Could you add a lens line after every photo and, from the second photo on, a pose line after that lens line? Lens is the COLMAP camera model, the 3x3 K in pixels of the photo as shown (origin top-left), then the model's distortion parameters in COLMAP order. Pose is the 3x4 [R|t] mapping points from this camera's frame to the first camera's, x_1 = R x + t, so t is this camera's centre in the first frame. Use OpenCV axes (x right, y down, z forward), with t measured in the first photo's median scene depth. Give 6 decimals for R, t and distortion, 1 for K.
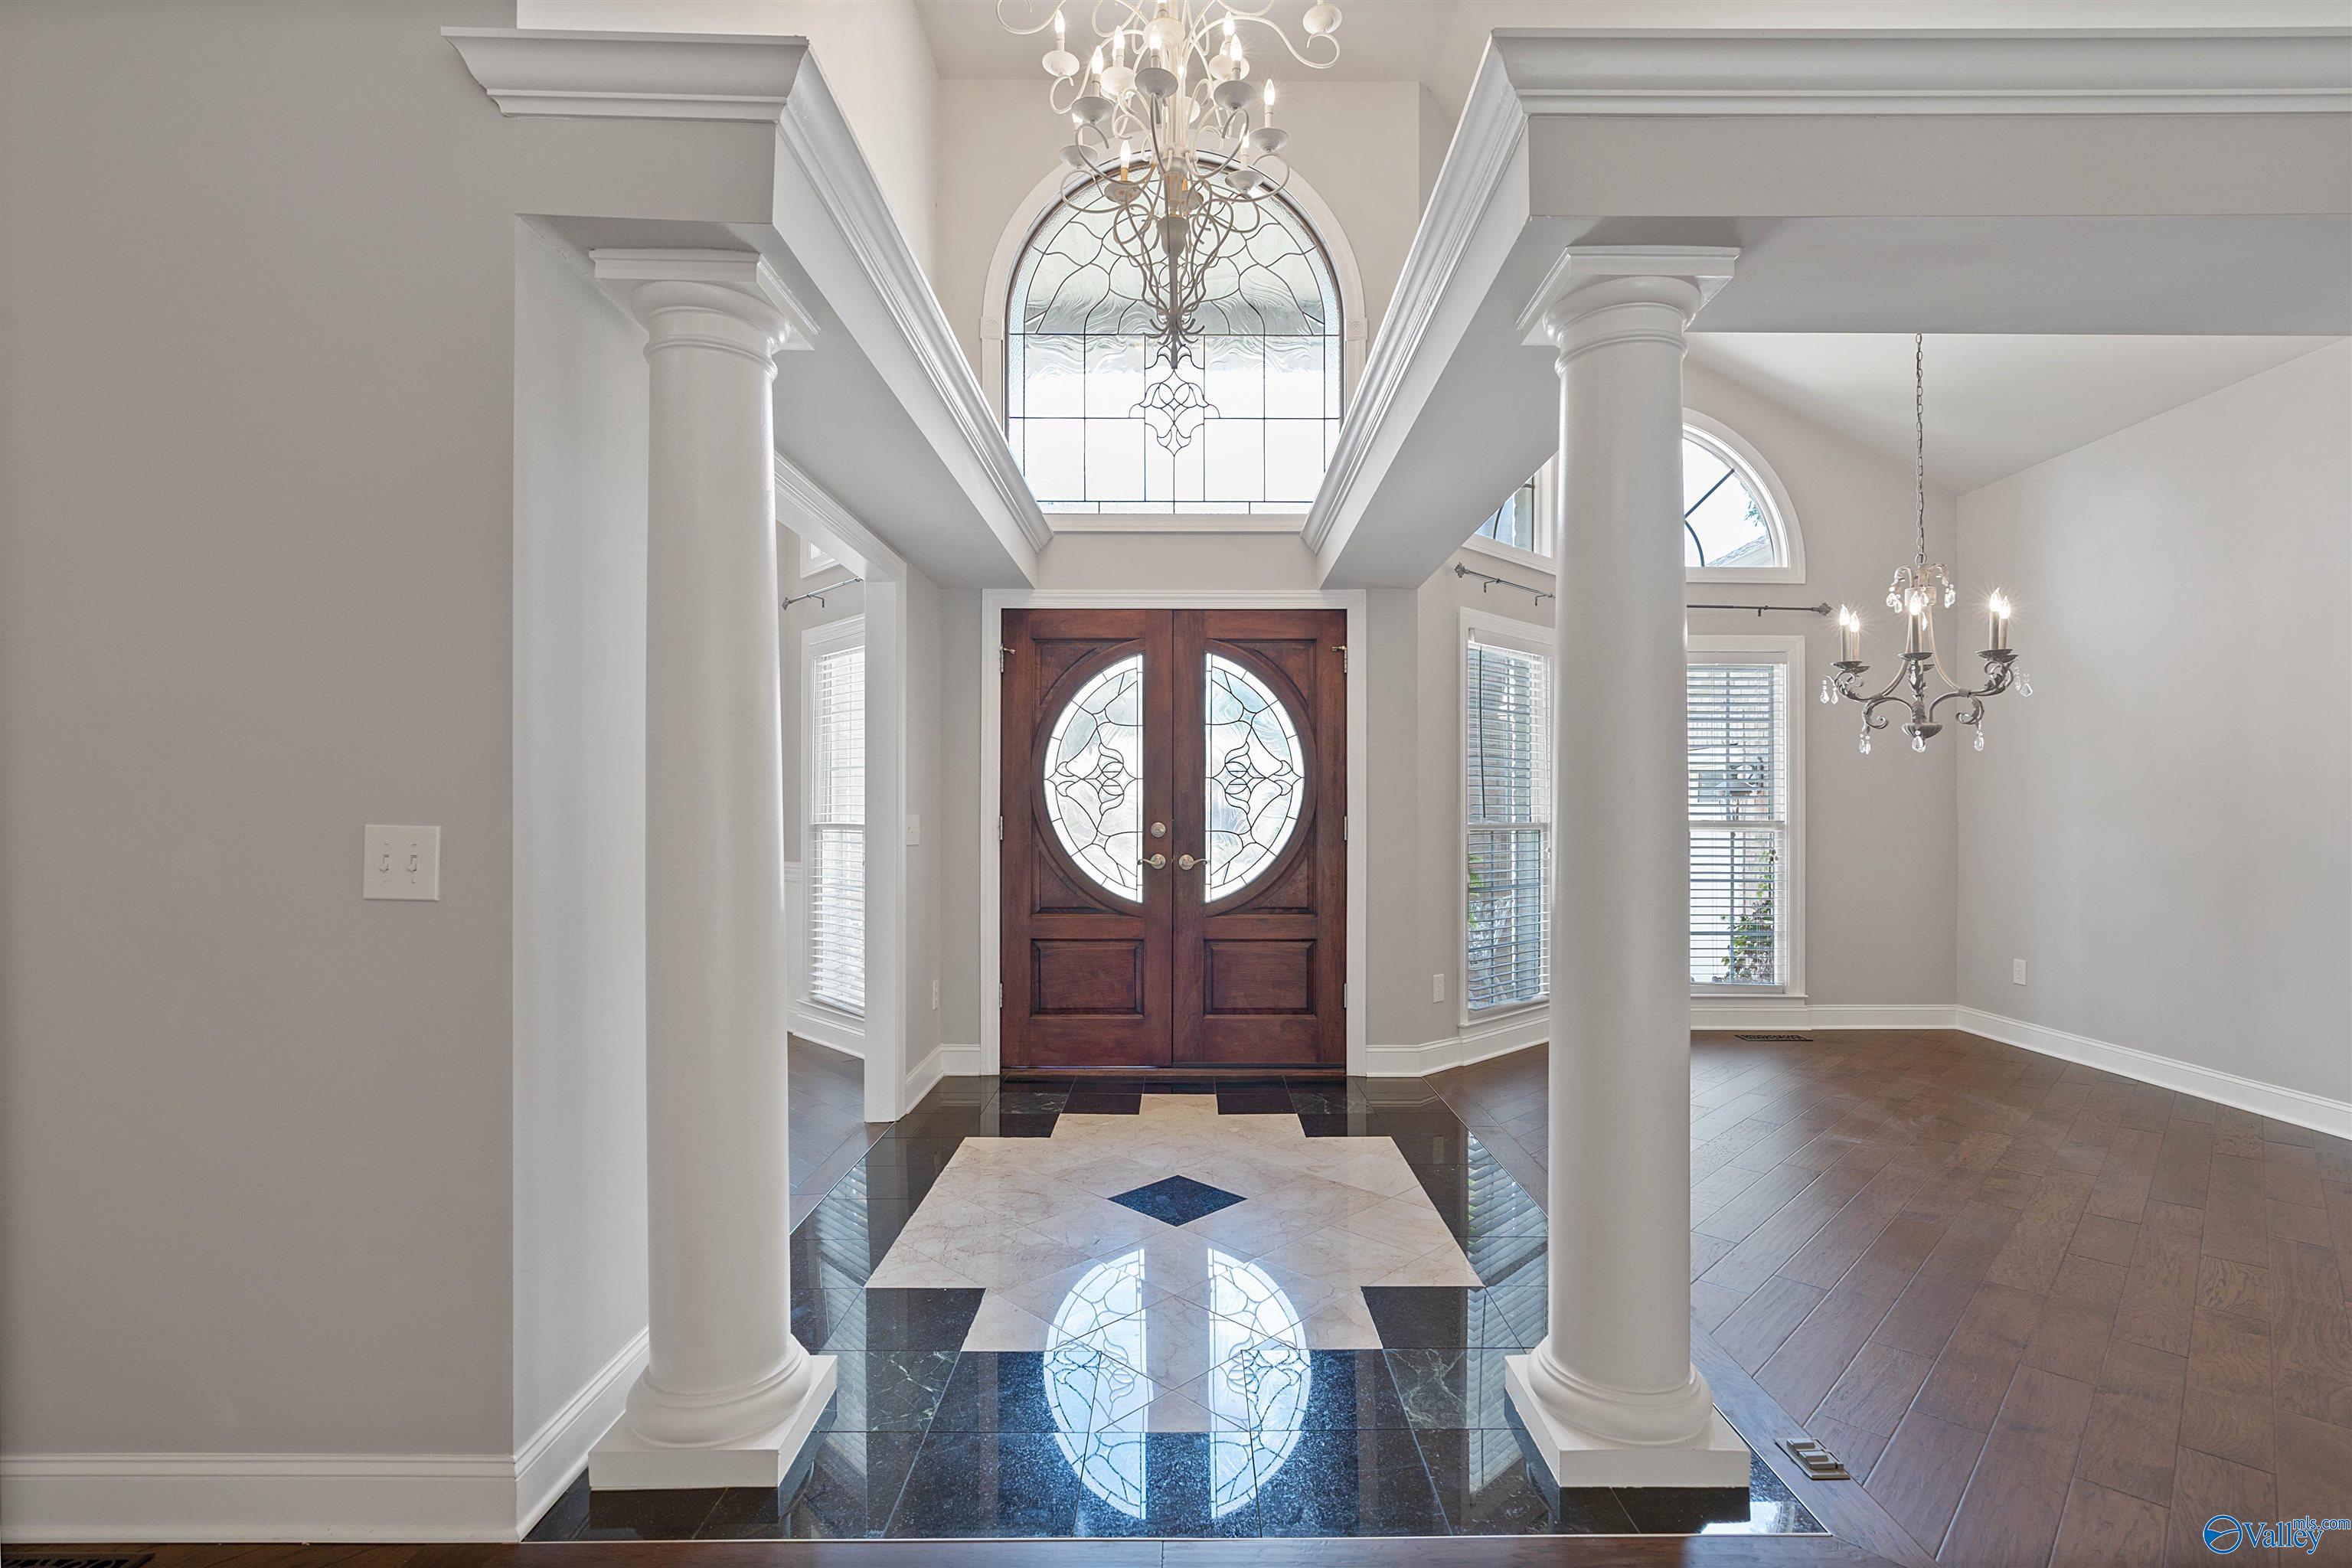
lens RADIAL K [[1077.0, 0, 1193.5], [0, 1077.0, 804.7], [0, 0, 1]] dist [-0.001774, 0.000828]
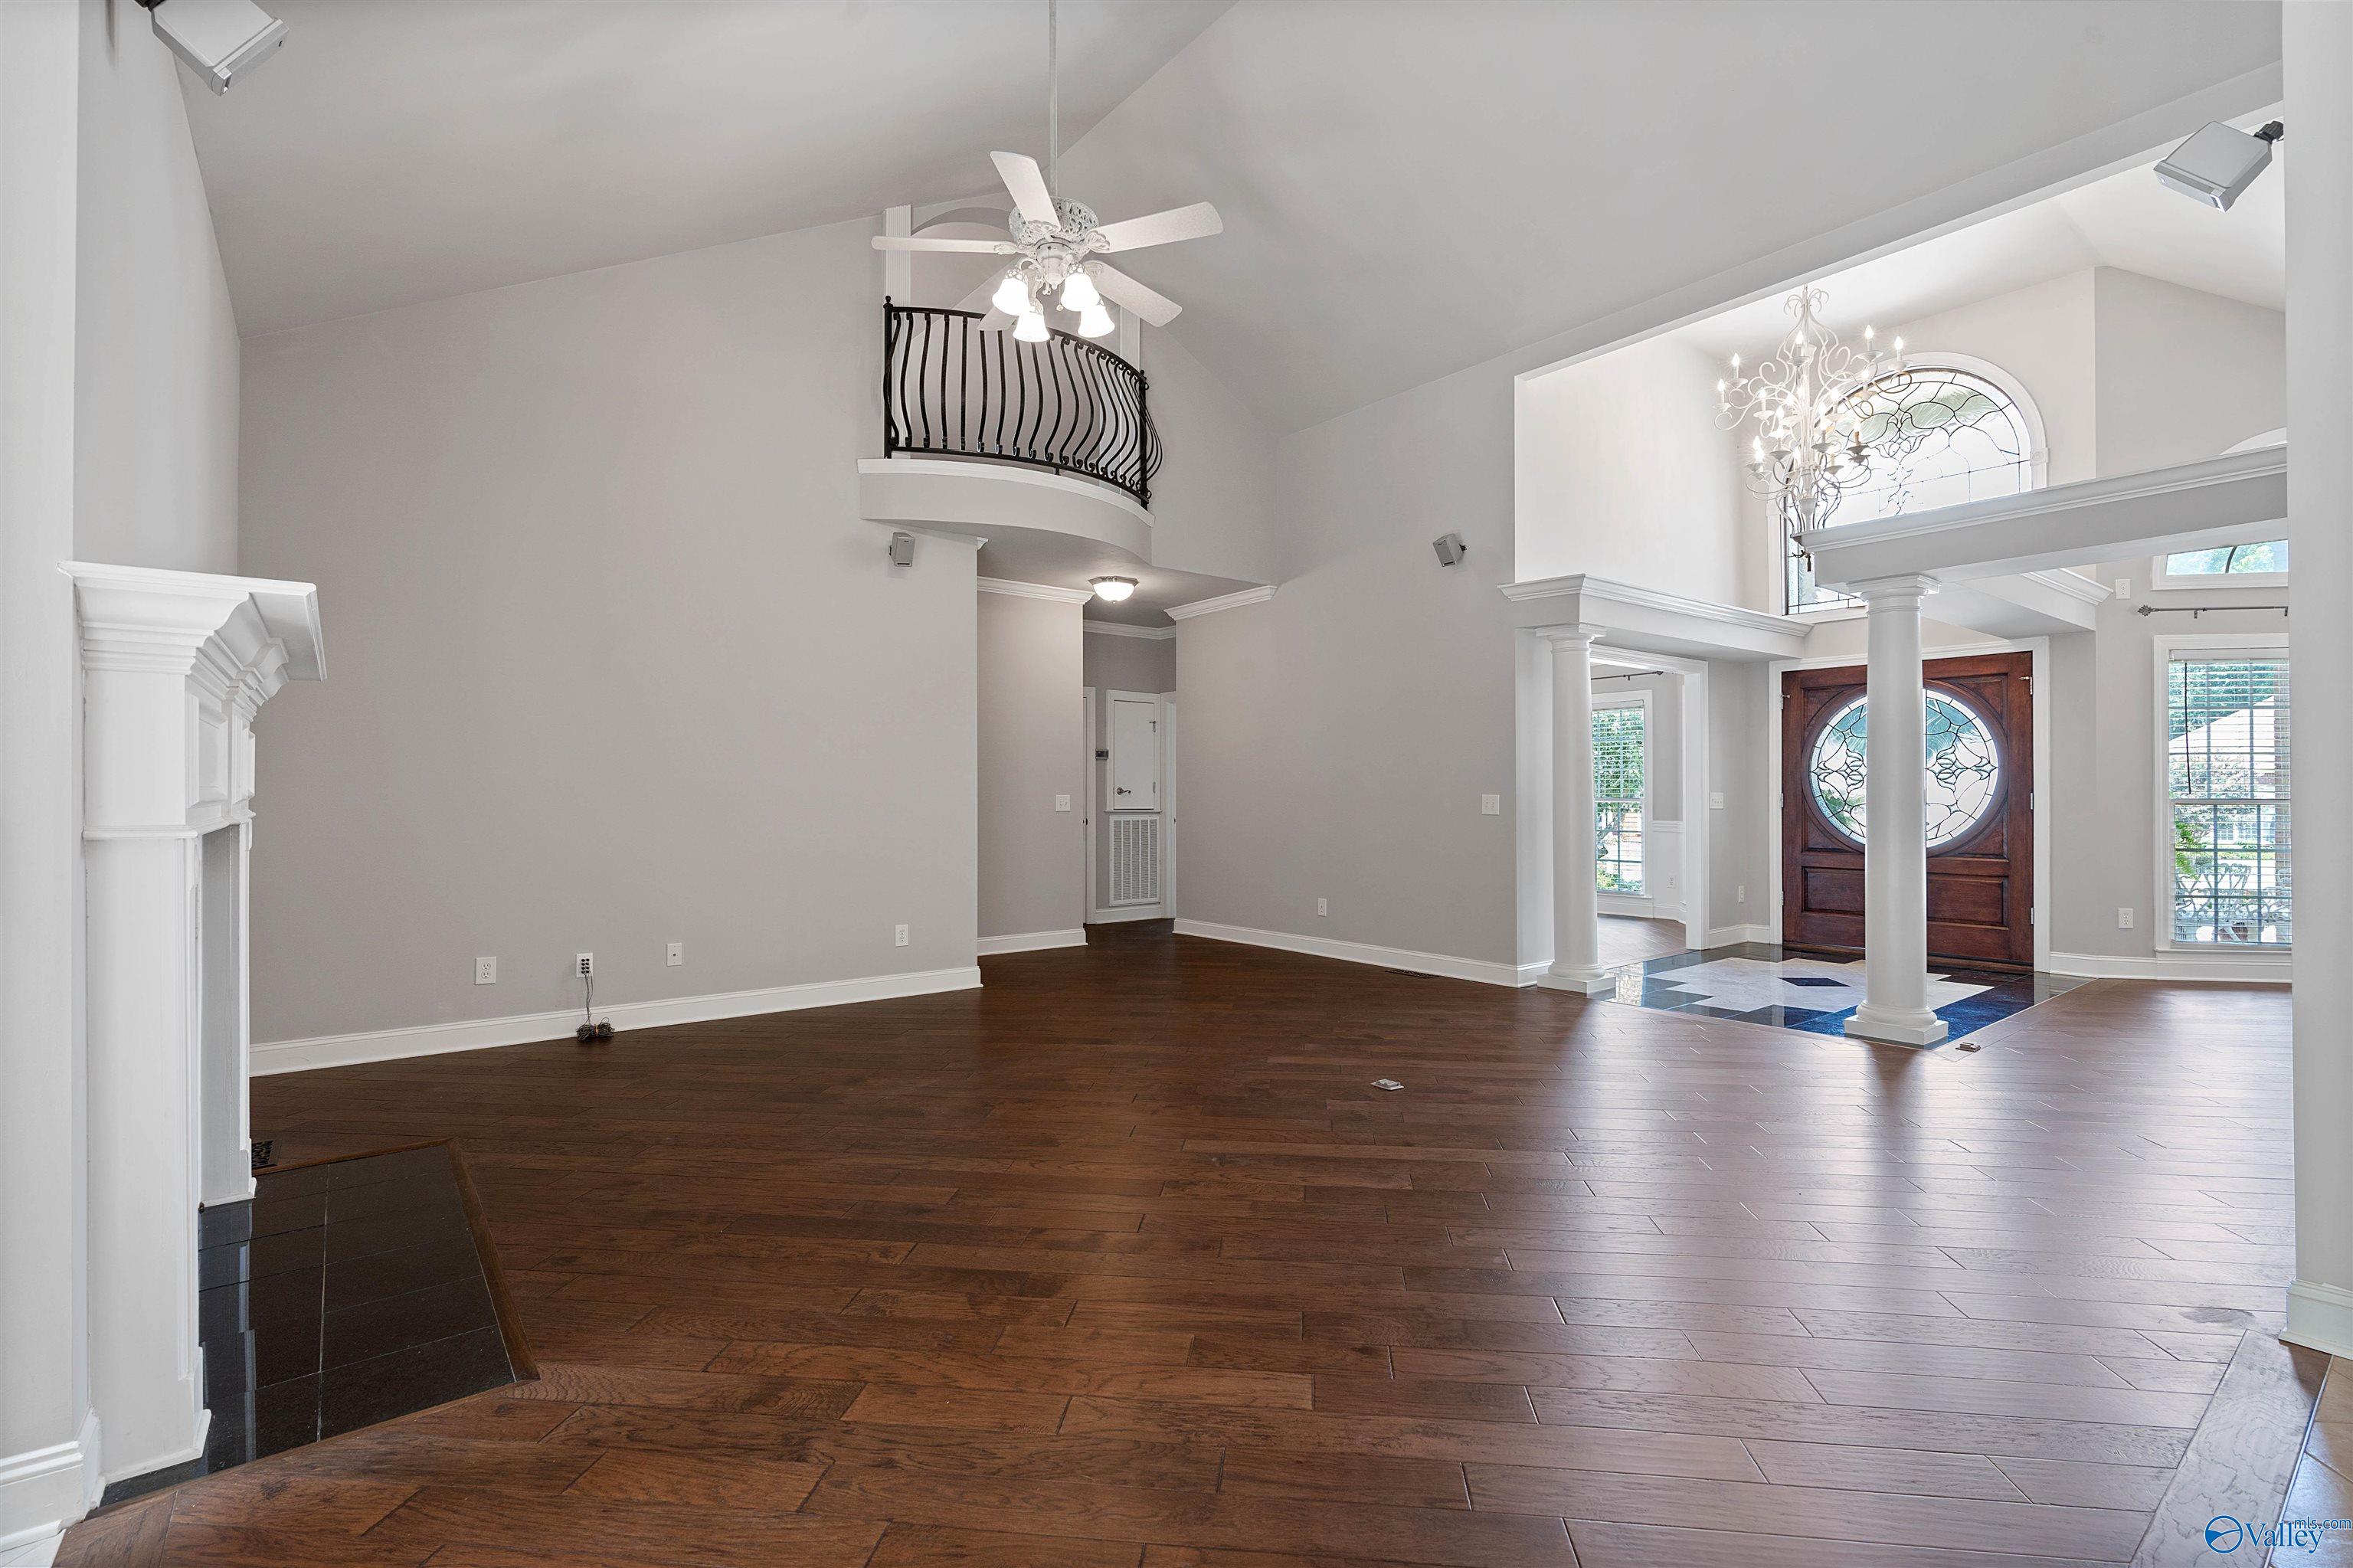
lens RADIAL K [[1077.5, 0, 1167.3], [0, 1077.5, 786.5], [0, 0, 1]] dist [-0.001774, 0.000828]
pose [[0.609115, -0.005490, -0.793063, 0.582443], [0.006016, 0.999979, -0.002302, -0.002482], [0.793059, -0.003369, 0.609136, -0.816593]]
